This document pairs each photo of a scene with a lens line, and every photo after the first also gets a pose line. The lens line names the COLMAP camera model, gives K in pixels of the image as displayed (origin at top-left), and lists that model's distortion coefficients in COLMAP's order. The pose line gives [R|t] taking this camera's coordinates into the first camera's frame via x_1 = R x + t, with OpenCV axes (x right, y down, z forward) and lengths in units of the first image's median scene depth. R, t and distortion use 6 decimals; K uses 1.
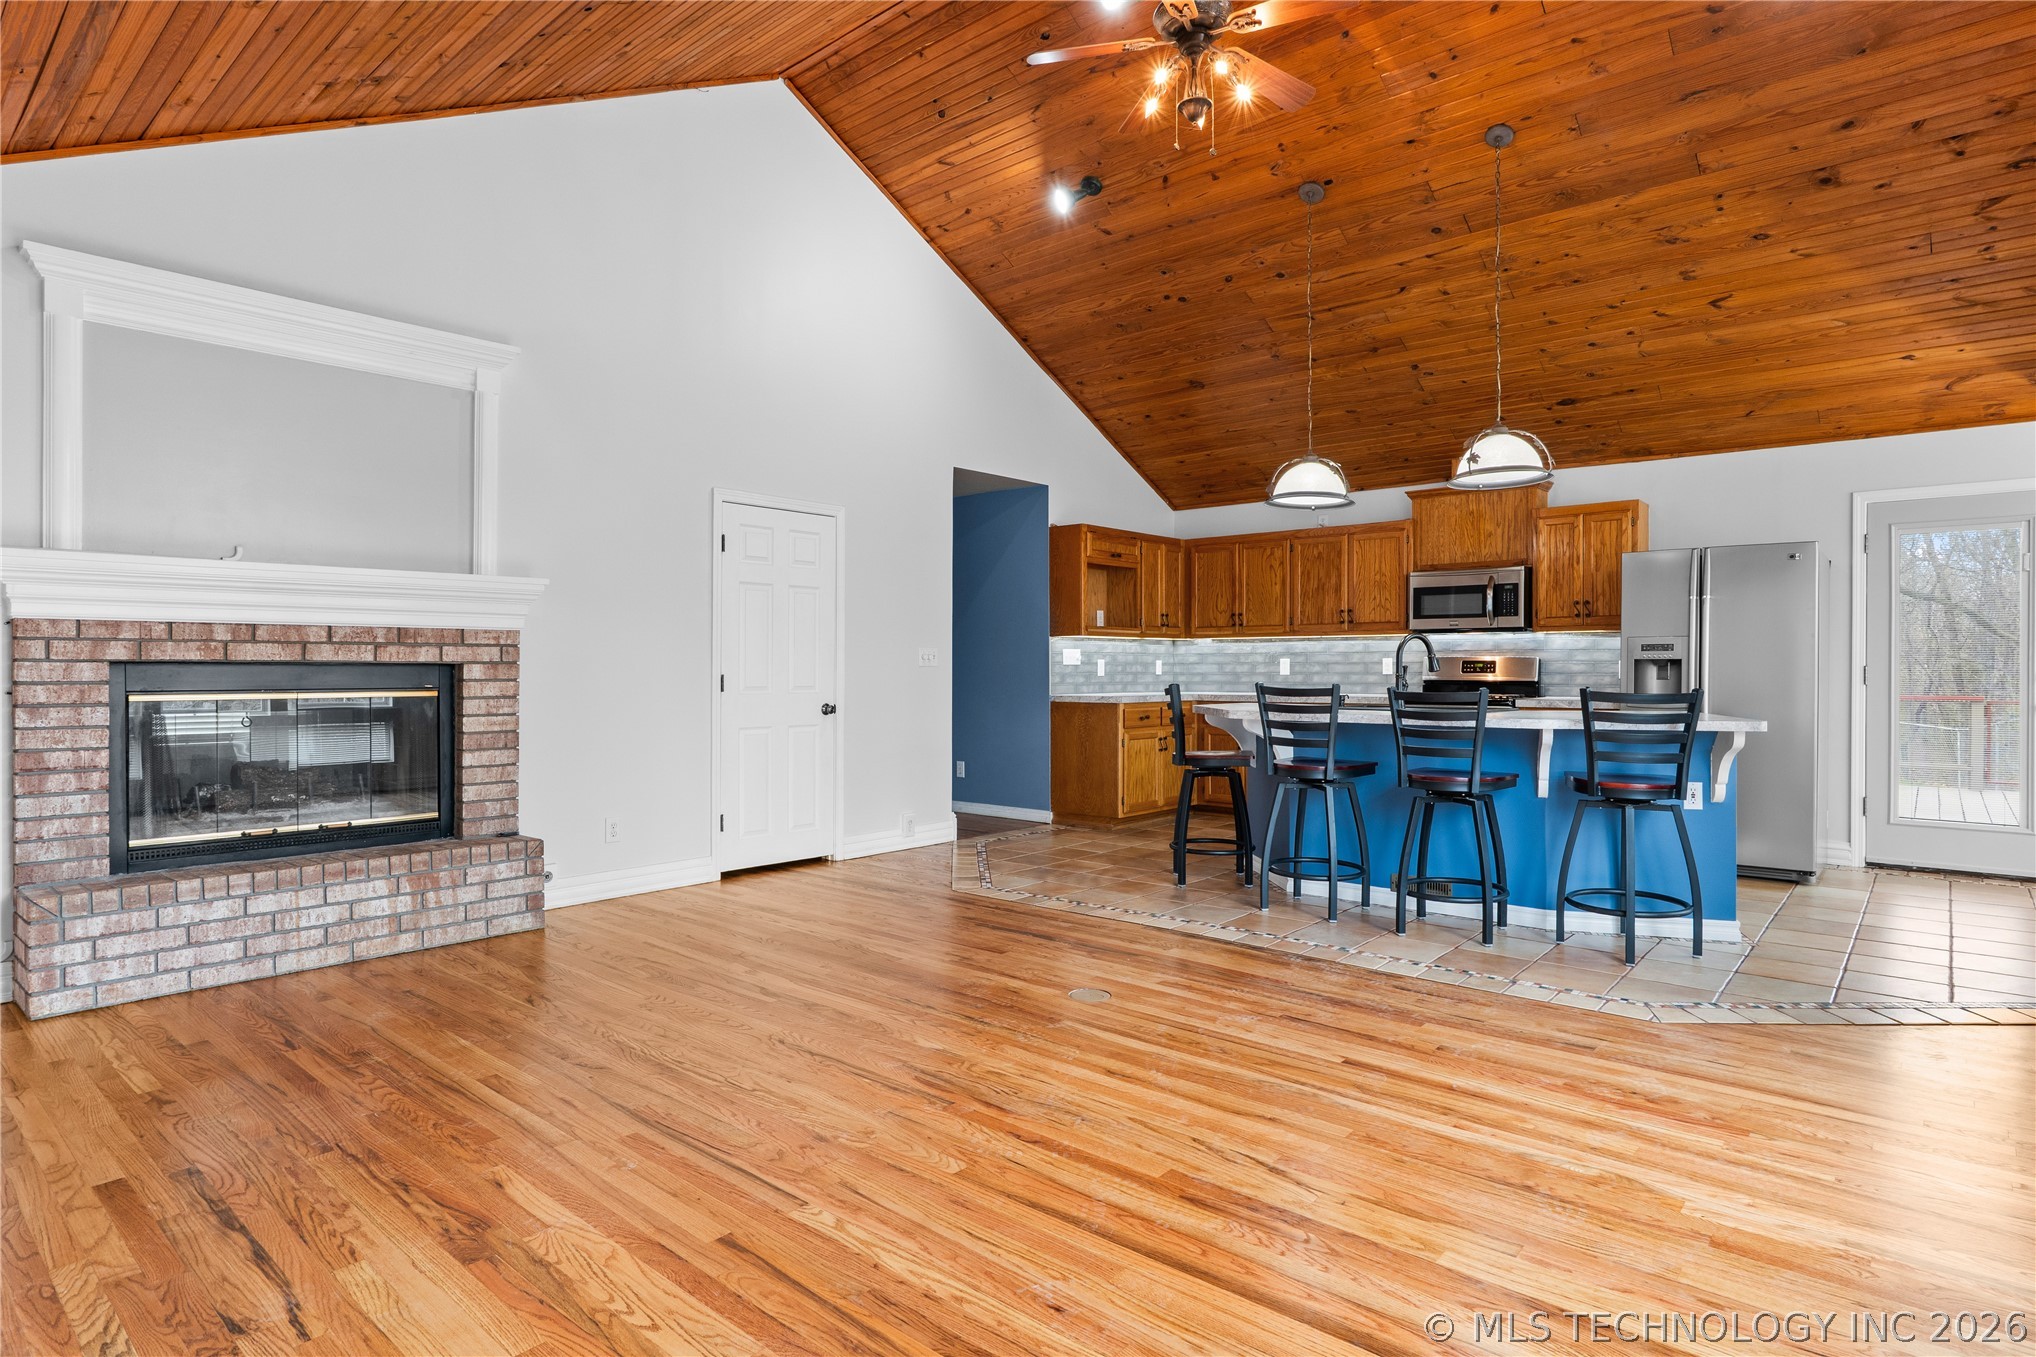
lens RADIAL K [[1088.3, 0, 1016.8], [0, 1088.3, 677.7], [0, 0, 1]] dist [0.001024, 0.003229]
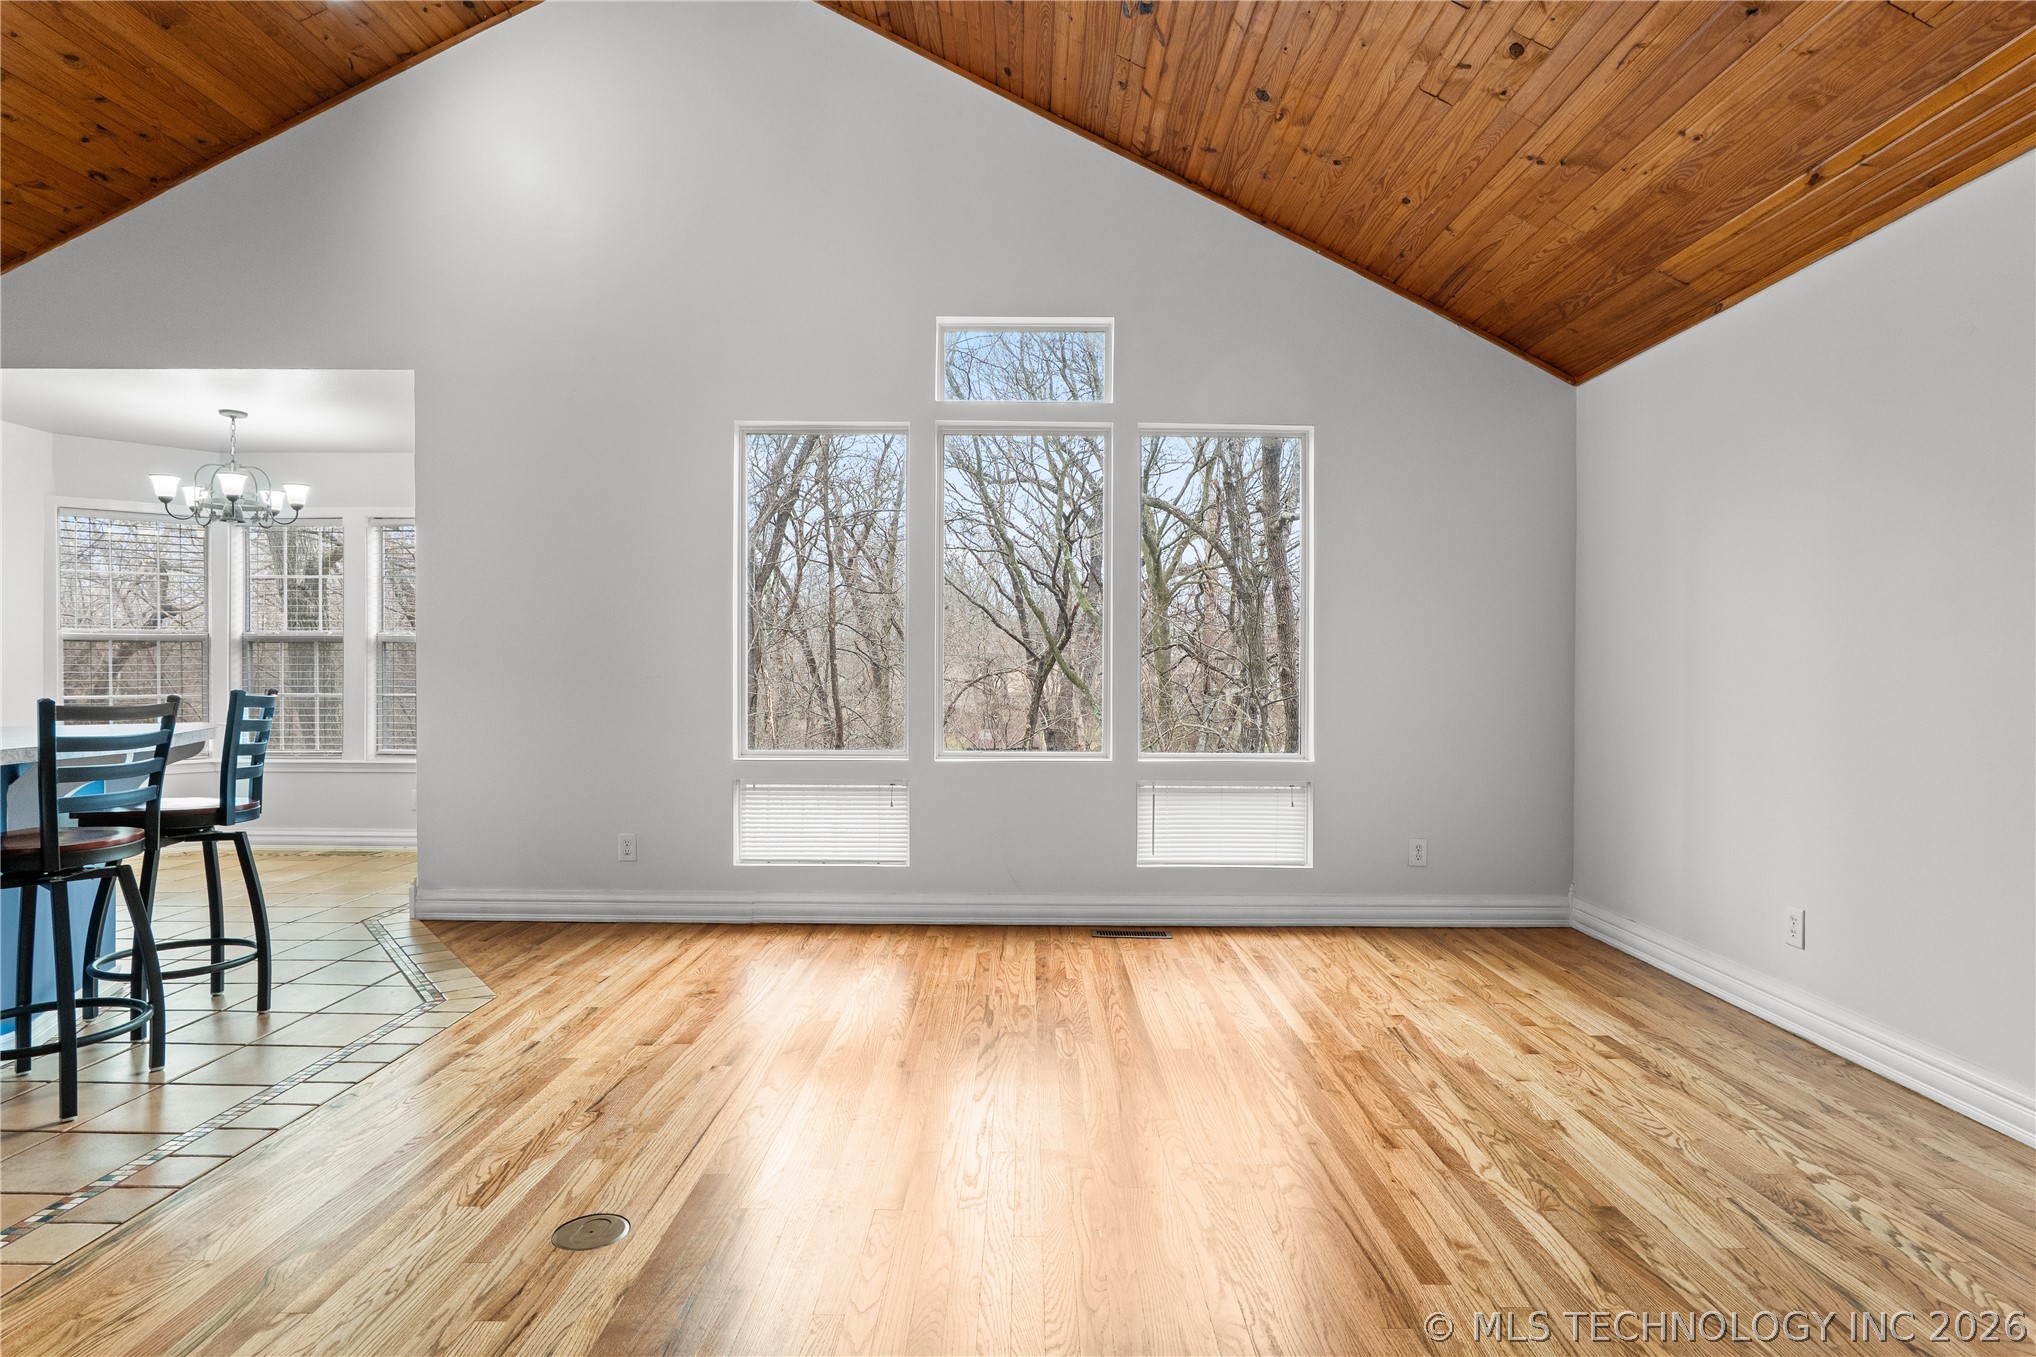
lens RADIAL K [[1088.3, 0, 1025.5], [0, 1088.3, 673.6], [0, 0, 1]] dist [0.001024, 0.003229]
pose [[-0.660461, -0.003790, 0.750850, -0.623483], [0.001363, 0.999980, 0.006246, -0.011590], [-0.750859, 0.005148, -0.660443, 1.445344]]
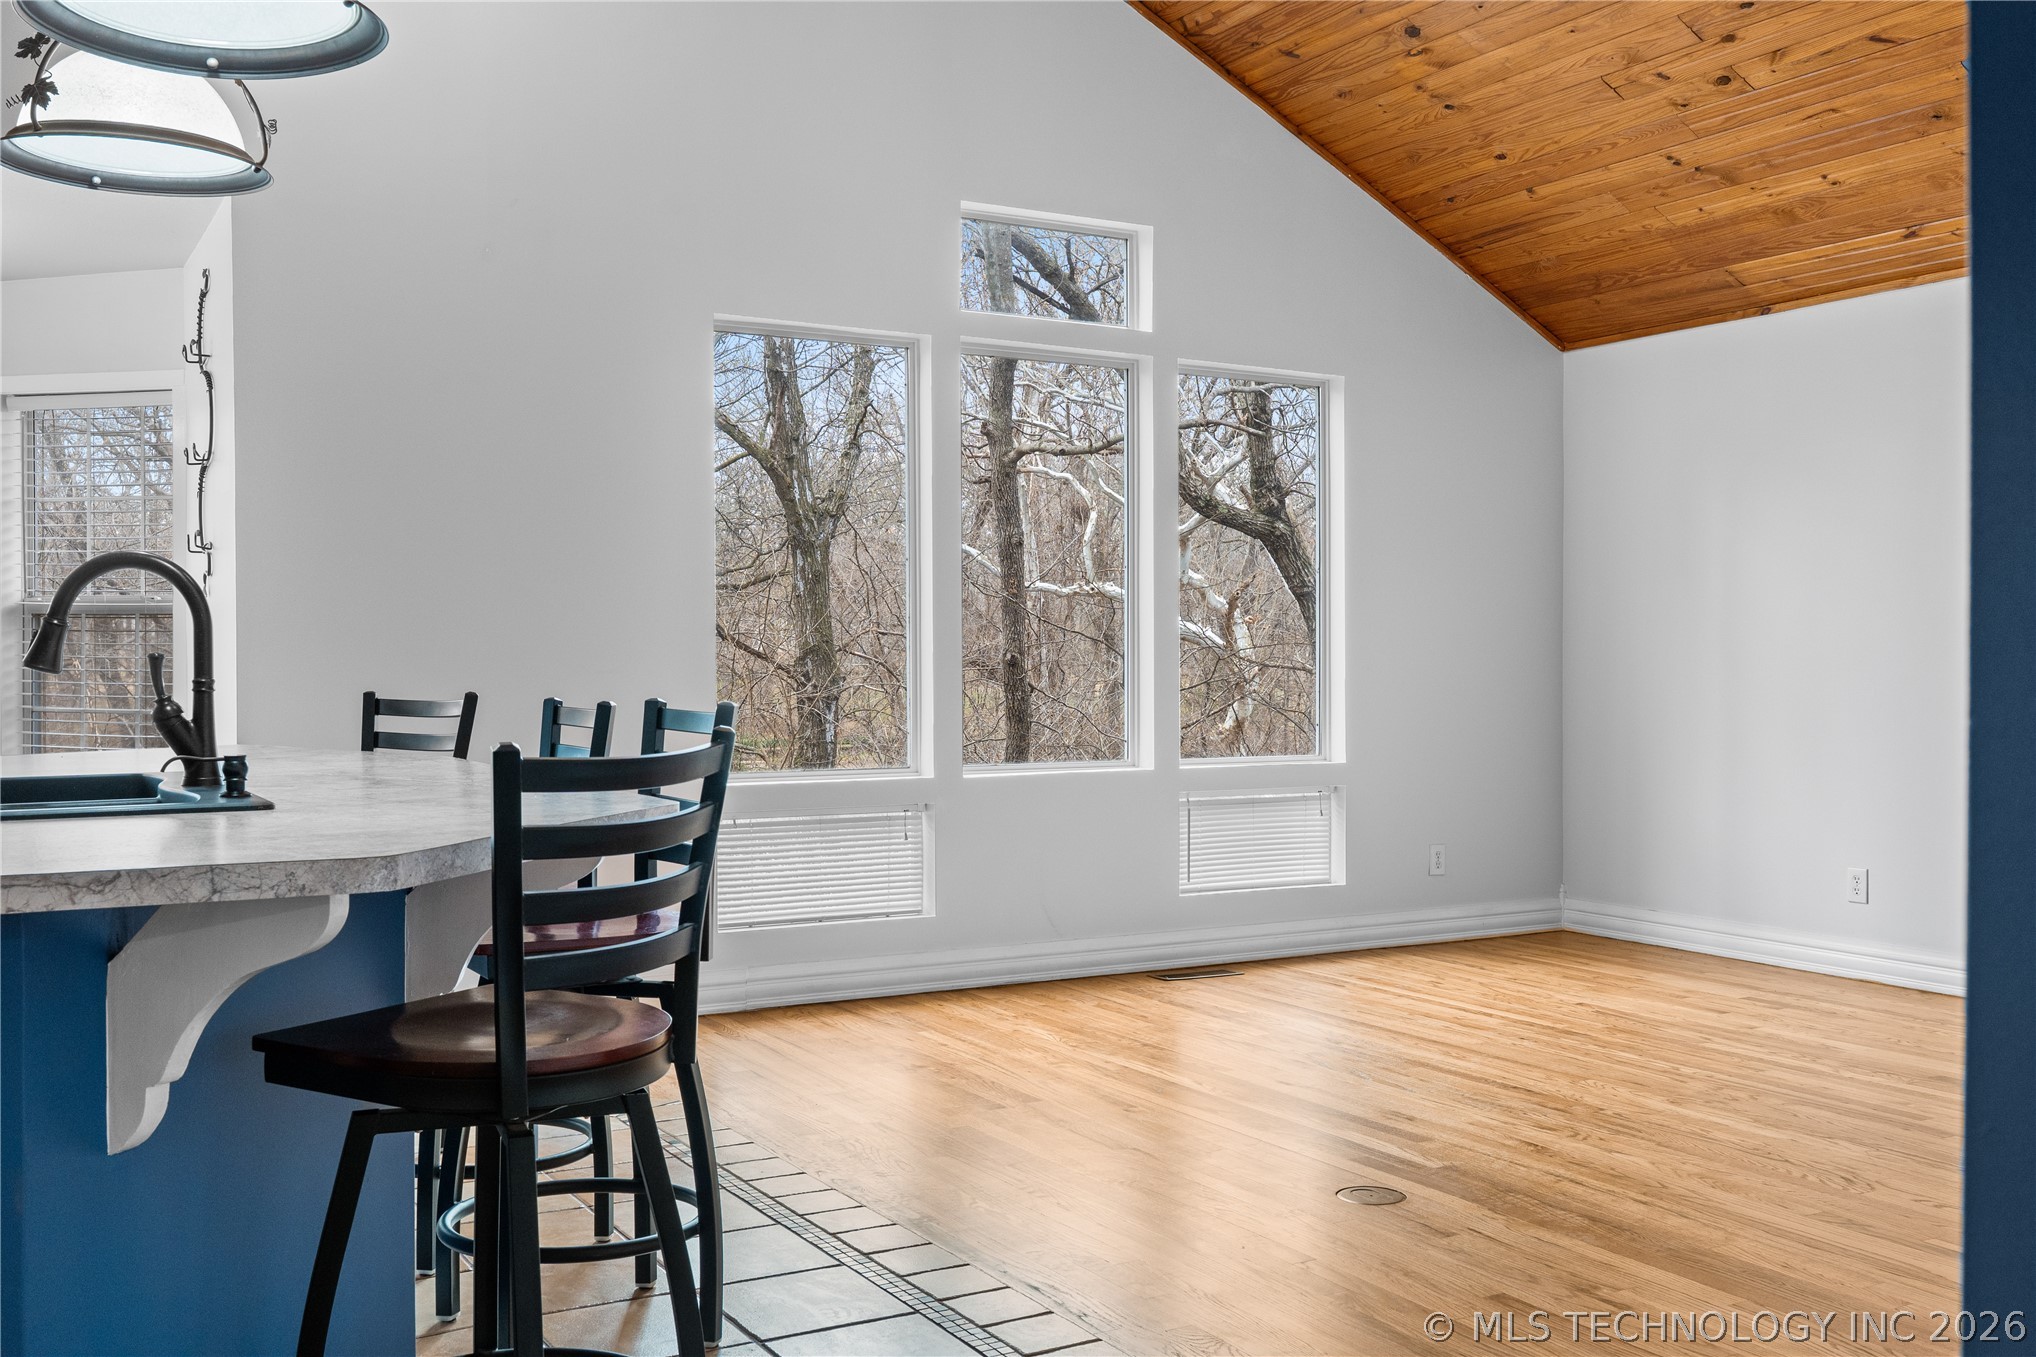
lens RADIAL K [[1904.2, 0, 1017.4], [0, 1904.2, 670.5], [0, 0, 1]] dist [-0.001669, 0.000000]
pose [[-0.945175, 0.000156, 0.326565, -0.140311], [0.004225, 0.999922, 0.011750, -0.018737], [-0.326538, 0.012485, -0.945102, 2.422307]]
